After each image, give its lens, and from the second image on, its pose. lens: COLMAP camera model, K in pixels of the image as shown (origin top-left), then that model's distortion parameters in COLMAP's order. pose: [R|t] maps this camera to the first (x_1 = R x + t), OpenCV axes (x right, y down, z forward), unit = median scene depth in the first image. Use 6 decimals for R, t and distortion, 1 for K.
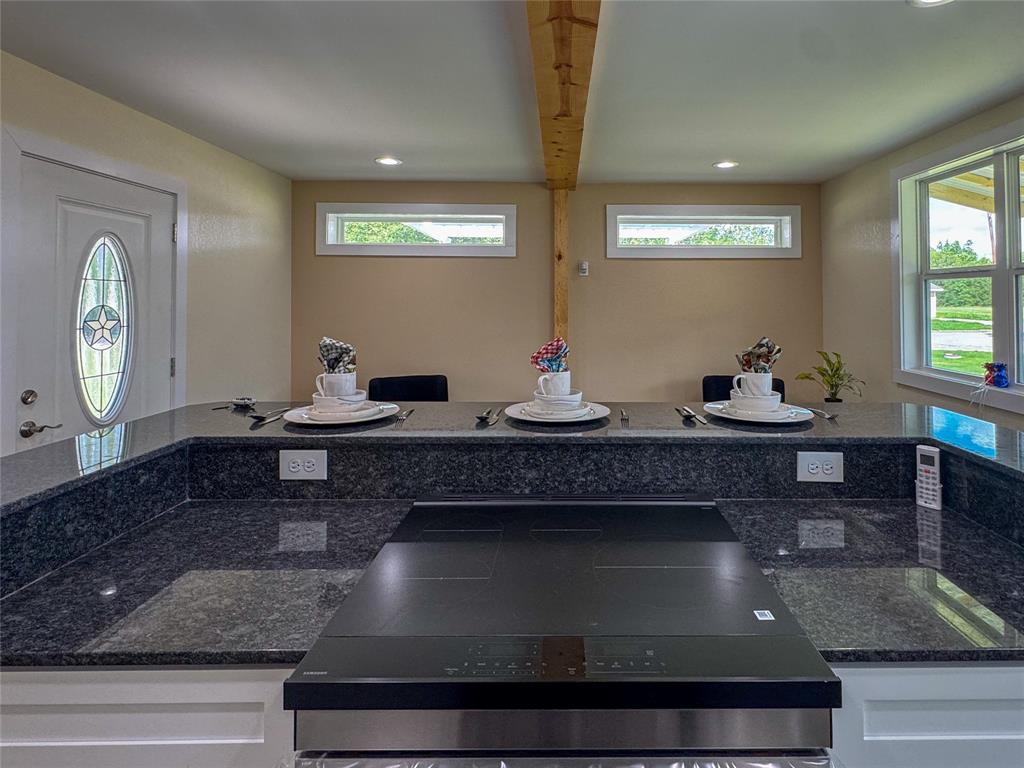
lens RADIAL K [[525.7, 0, 511.9], [0, 525.7, 312.1], [0, 0, 1]] dist [0.000997, 0.000227]
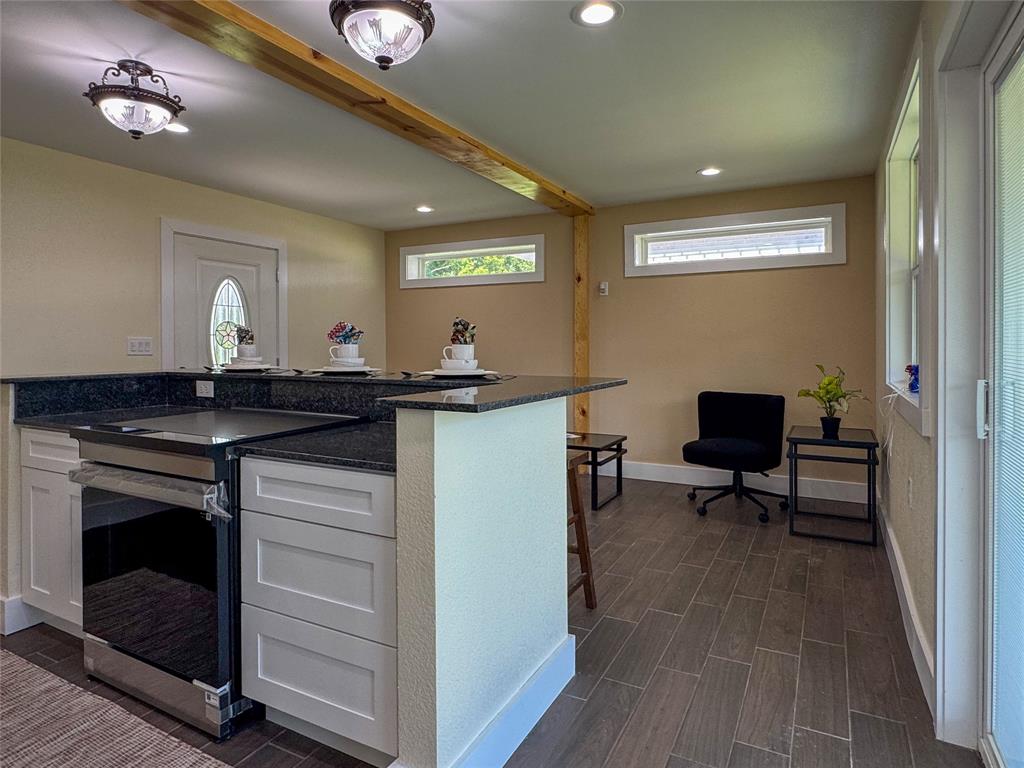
lens RADIAL K [[550.0, 0, 512.0], [0, 550.0, 384.0], [0, 0, 1]] dist [0.000766, -0.000120]
pose [[0.887484, 0.026997, -0.460047, 0.518716], [-0.006680, 0.998931, 0.045734, 0.063253], [0.460790, -0.037515, 0.886716, -0.078211]]
